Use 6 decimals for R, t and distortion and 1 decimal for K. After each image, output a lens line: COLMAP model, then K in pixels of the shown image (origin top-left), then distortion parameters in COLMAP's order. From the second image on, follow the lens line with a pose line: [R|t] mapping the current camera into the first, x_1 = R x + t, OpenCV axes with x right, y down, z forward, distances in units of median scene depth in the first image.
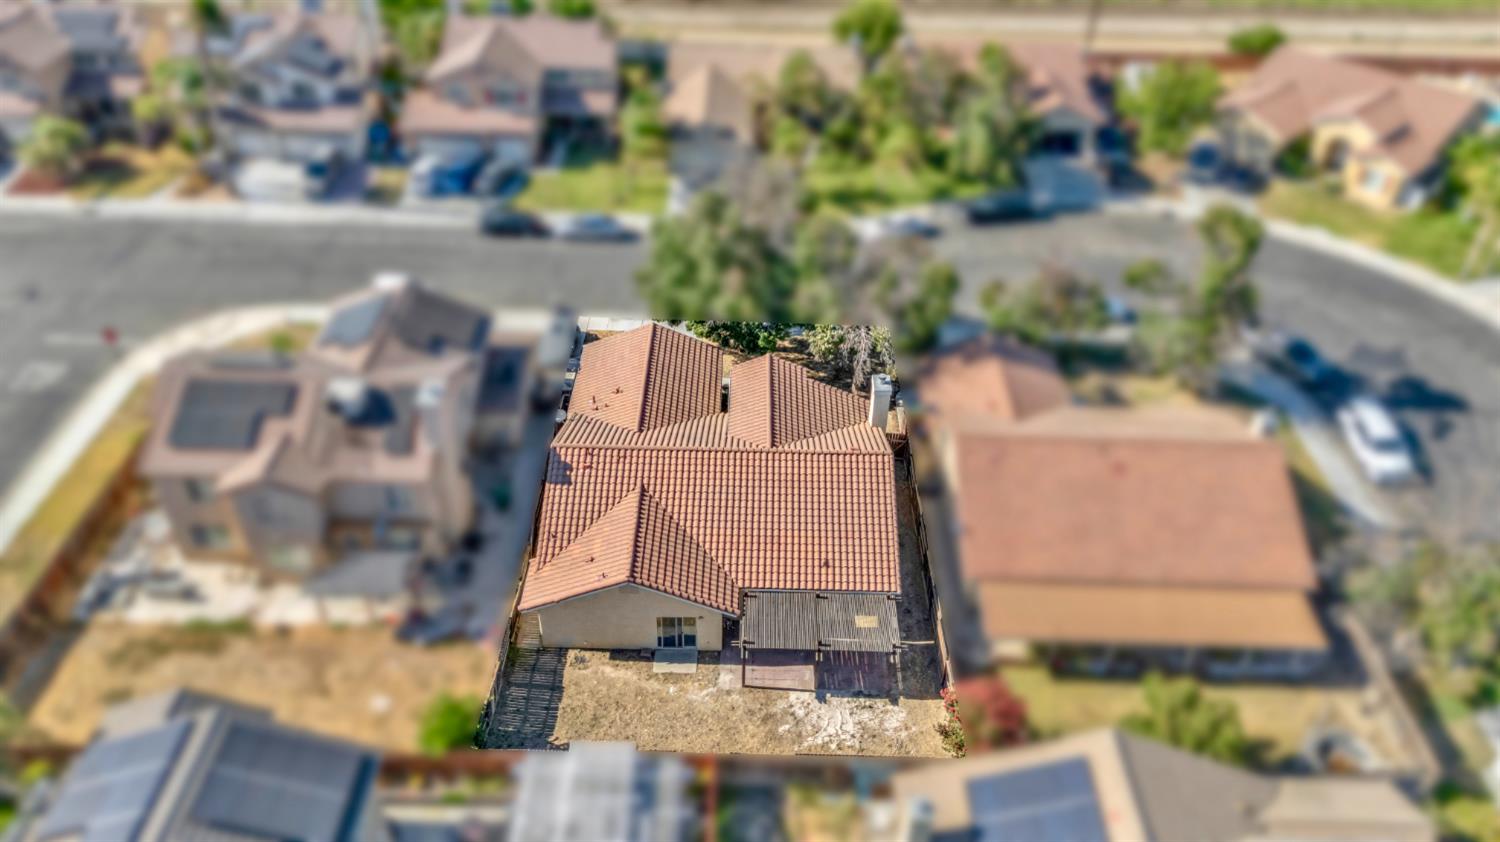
lens RADIAL K [[1096.9, 0, 750.0], [0, 1096.9, 421.0], [0, 0, 1]] dist [0.068945, -0.061435]
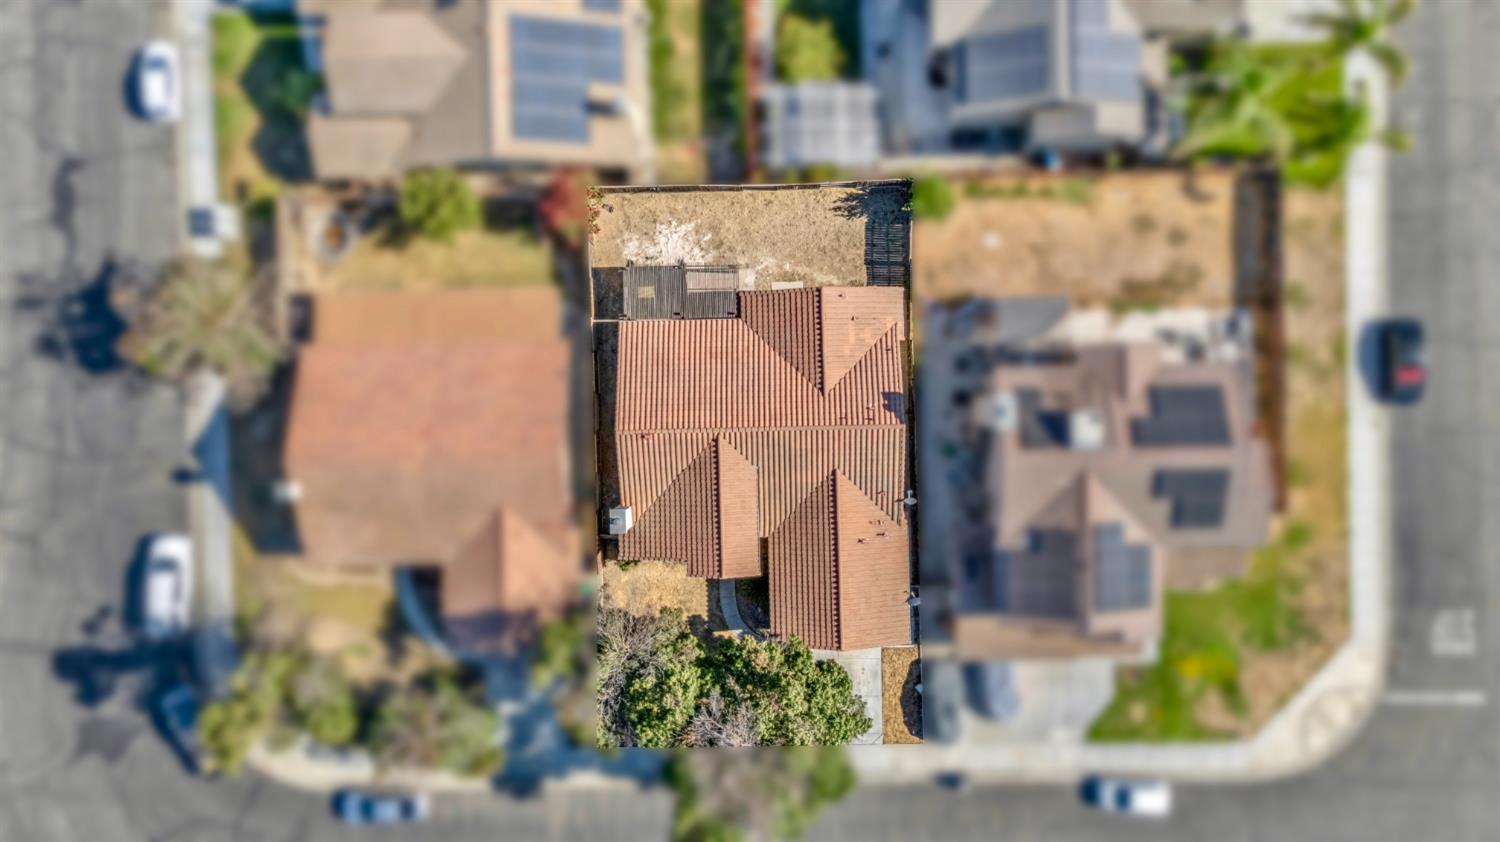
lens RADIAL K [[1096.9, 0, 750.0], [0, 1096.9, 421.0], [0, 0, 1]] dist [0.068945, -0.061435]
pose [[-0.999373, 0.034129, 0.009447, -0.023614], [-0.013442, -0.612396, 0.790437, -0.790754], [0.032762, 0.789814, 0.612471, 0.238063]]
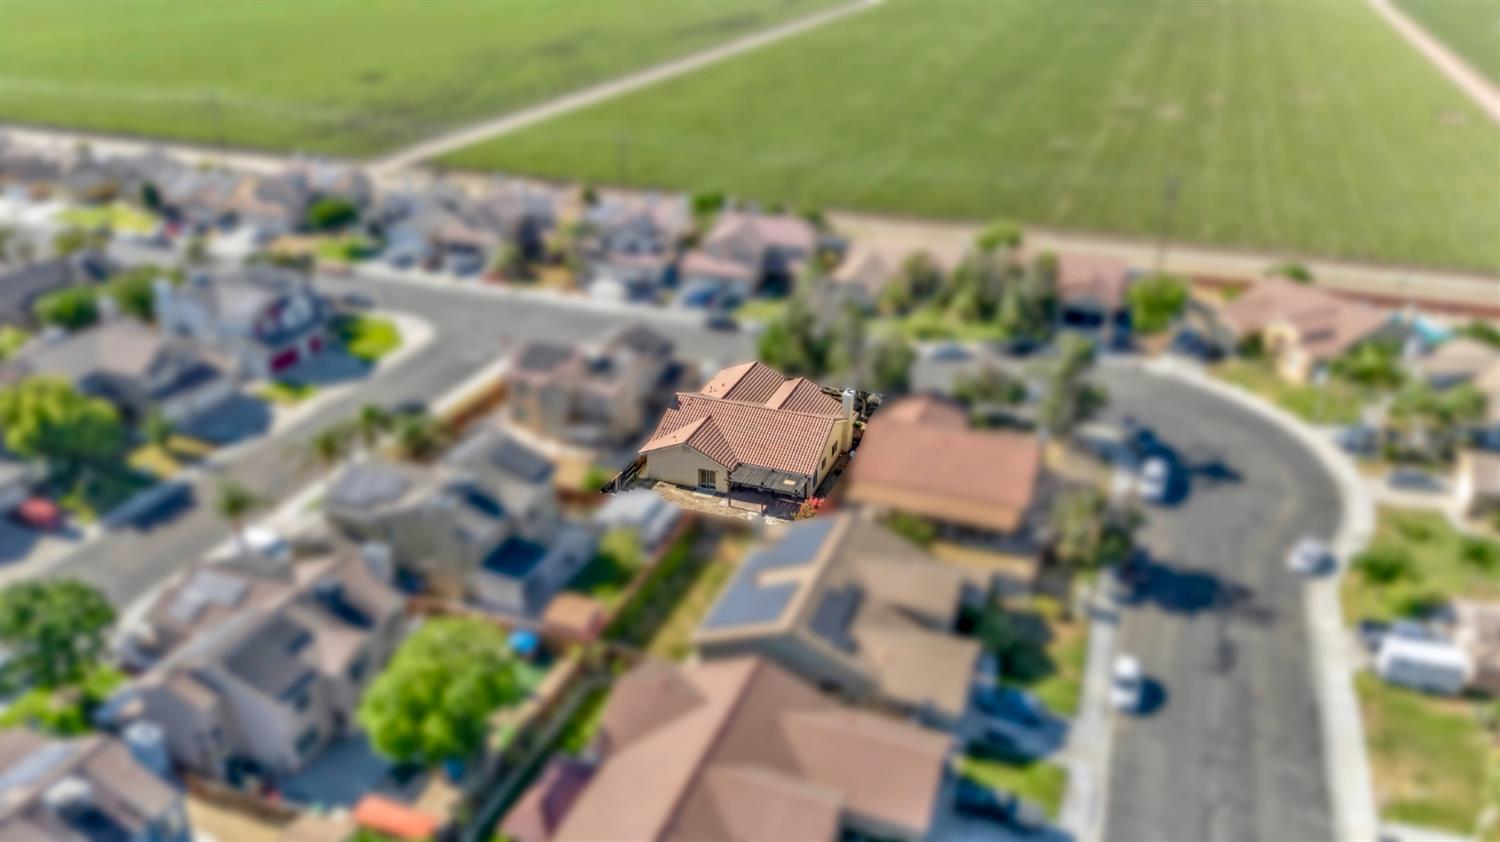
lens RADIAL K [[1096.9, 0, 750.0], [0, 1096.9, 421.0], [0, 0, 1]] dist [0.068945, -0.061435]
pose [[0.939524, 0.133448, -0.315416, 0.533139], [-0.193157, 0.966983, -0.166236, 0.340718], [0.282818, 0.217107, 0.934280, -0.769687]]
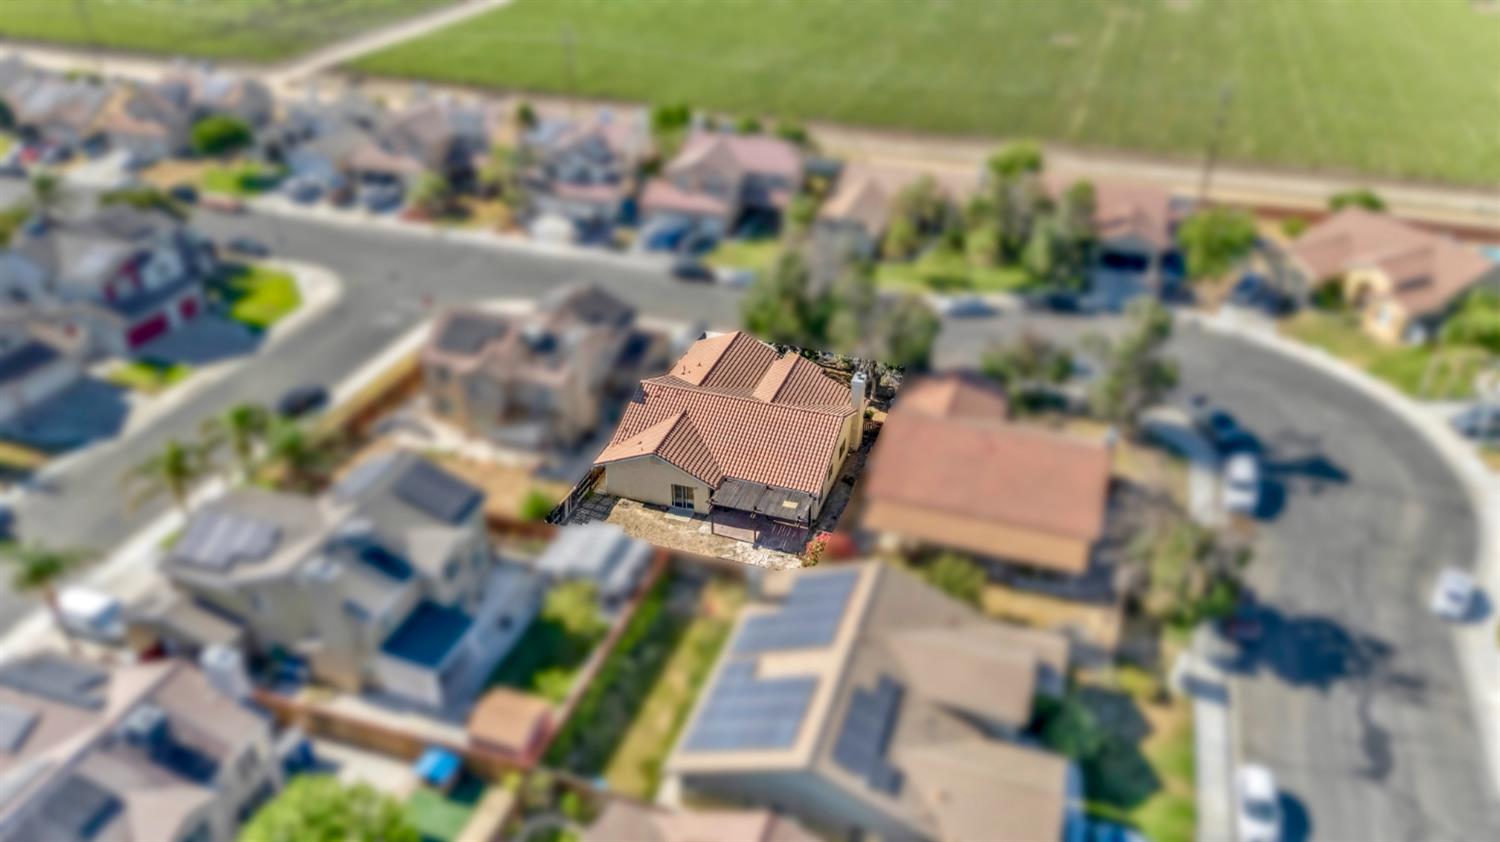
lens RADIAL K [[1096.9, 0, 750.0], [0, 1096.9, 421.0], [0, 0, 1]] dist [0.068945, -0.061435]
pose [[0.951506, 0.145262, -0.271173, 0.371498], [-0.174127, 0.981006, -0.085479, 0.167348], [0.253605, 0.128552, 0.958728, -0.447873]]
